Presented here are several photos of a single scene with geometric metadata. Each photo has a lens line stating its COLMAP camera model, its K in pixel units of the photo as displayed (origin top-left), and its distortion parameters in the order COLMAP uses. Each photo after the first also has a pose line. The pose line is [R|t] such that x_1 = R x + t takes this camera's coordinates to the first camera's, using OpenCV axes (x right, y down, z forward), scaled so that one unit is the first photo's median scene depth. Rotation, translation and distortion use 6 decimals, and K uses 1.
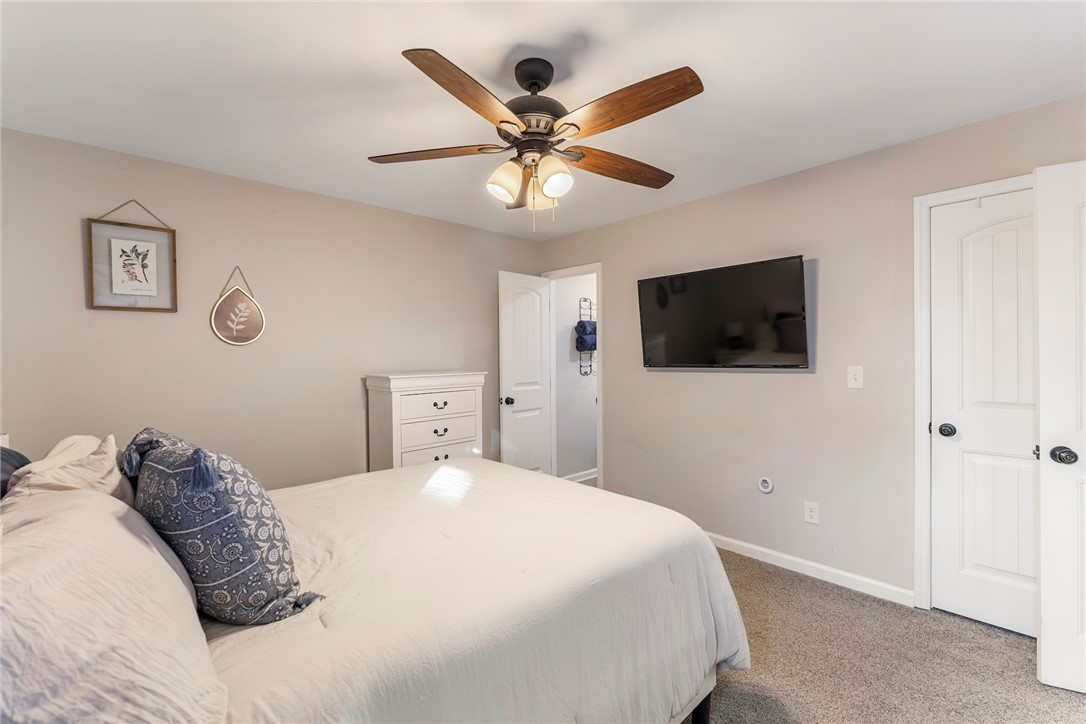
lens RADIAL K [[462.6, 0, 543.0], [0, 462.6, 362.0], [0, 0, 1]] dist [-0.000472, -0.000082]
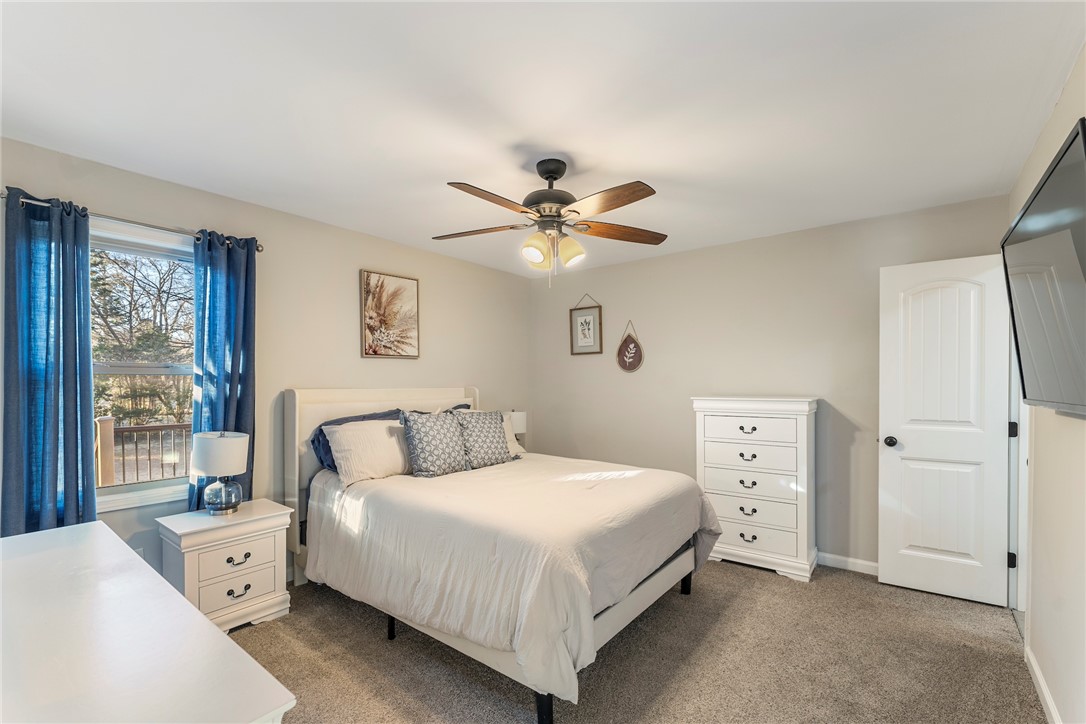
lens RADIAL K [[479.3, 0, 539.7], [0, 479.3, 384.9], [0, 0, 1]] dist [0.000275, 0.000024]
pose [[0.152626, 0.018852, -0.988104, 0.949366], [-0.012328, 0.999777, 0.017171, -0.019883], [0.988207, 0.009560, 0.152825, 0.520813]]
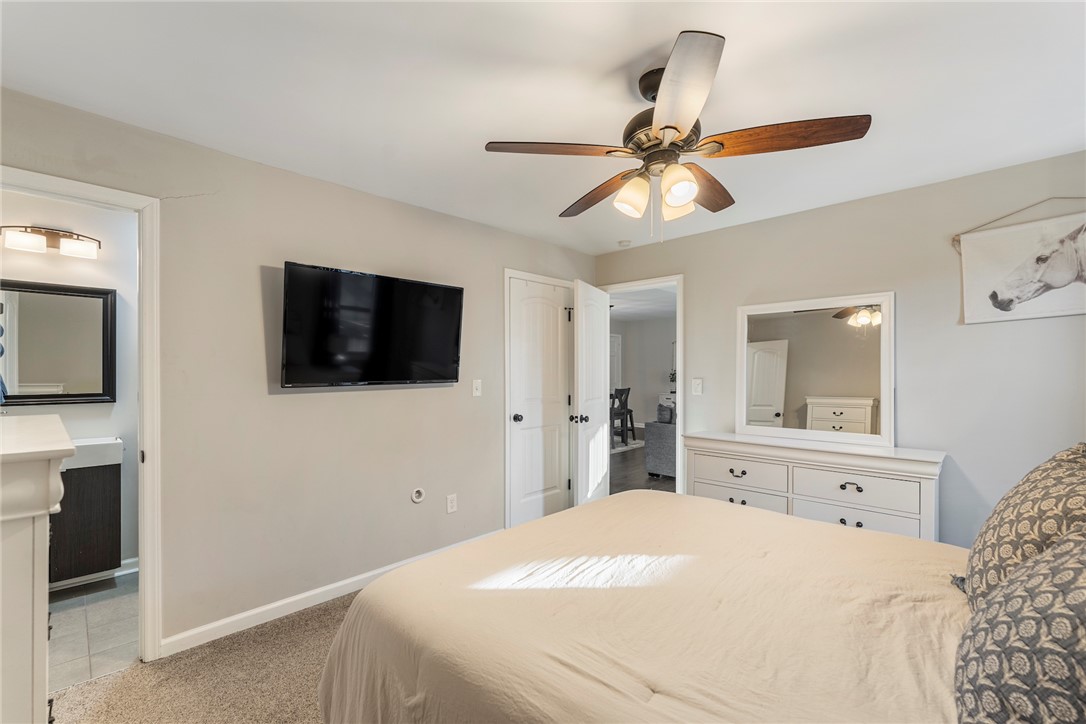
lens RADIAL K [[464.3, 0, 543.3], [0, 464.3, 371.5], [0, 0, 1]] dist [-0.001335, -0.000149]
pose [[-0.053002, 0.006852, 0.998571, -0.677607], [0.018729, 0.999807, -0.005867, -0.003115], [-0.998419, 0.018391, -0.053120, 0.889232]]
